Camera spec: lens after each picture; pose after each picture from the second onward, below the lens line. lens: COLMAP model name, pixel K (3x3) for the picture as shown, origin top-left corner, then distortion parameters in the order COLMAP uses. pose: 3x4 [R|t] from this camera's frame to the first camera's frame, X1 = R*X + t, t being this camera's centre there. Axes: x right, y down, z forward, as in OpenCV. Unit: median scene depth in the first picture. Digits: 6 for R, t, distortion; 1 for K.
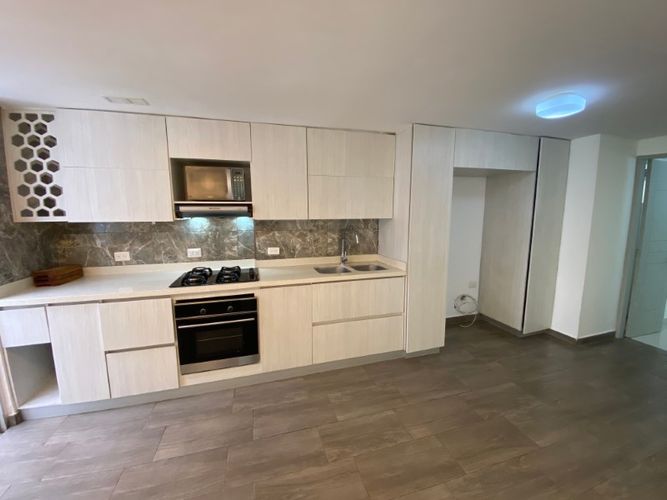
lens RADIAL K [[272.4, 0, 333.5], [0, 272.4, 250.0], [0, 0, 1]] dist [0.018789, -0.020172]
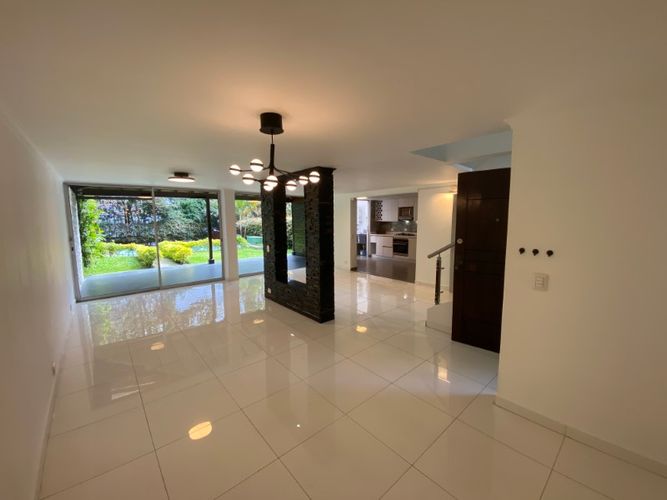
lens RADIAL K [[272.4, 0, 333.5], [0, 272.4, 250.0], [0, 0, 1]] dist [0.018789, -0.020172]
pose [[0.425322, 0.102050, -0.899270, 2.624866], [-0.113240, 0.991815, 0.058994, 0.187084], [0.897930, 0.076742, 0.433396, -1.593064]]
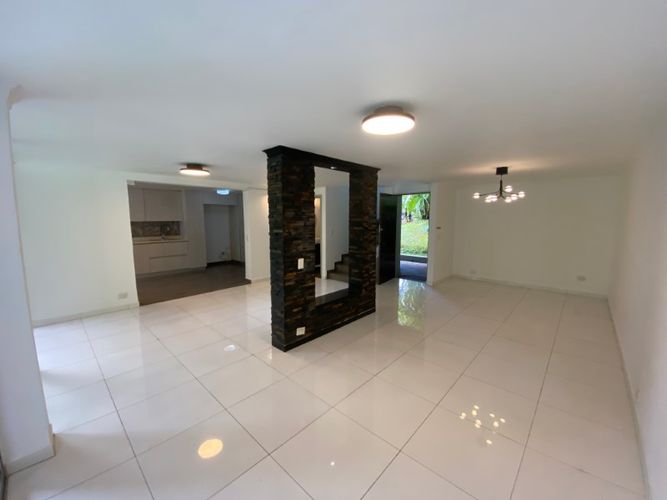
lens RADIAL K [[272.4, 0, 333.5], [0, 272.4, 250.0], [0, 0, 1]] dist [0.018789, -0.020172]
pose [[0.857317, -0.055350, 0.511805, 0.100406], [0.062228, 0.998055, 0.003699, 0.284759], [-0.511014, 0.028678, 0.859094, -2.337577]]
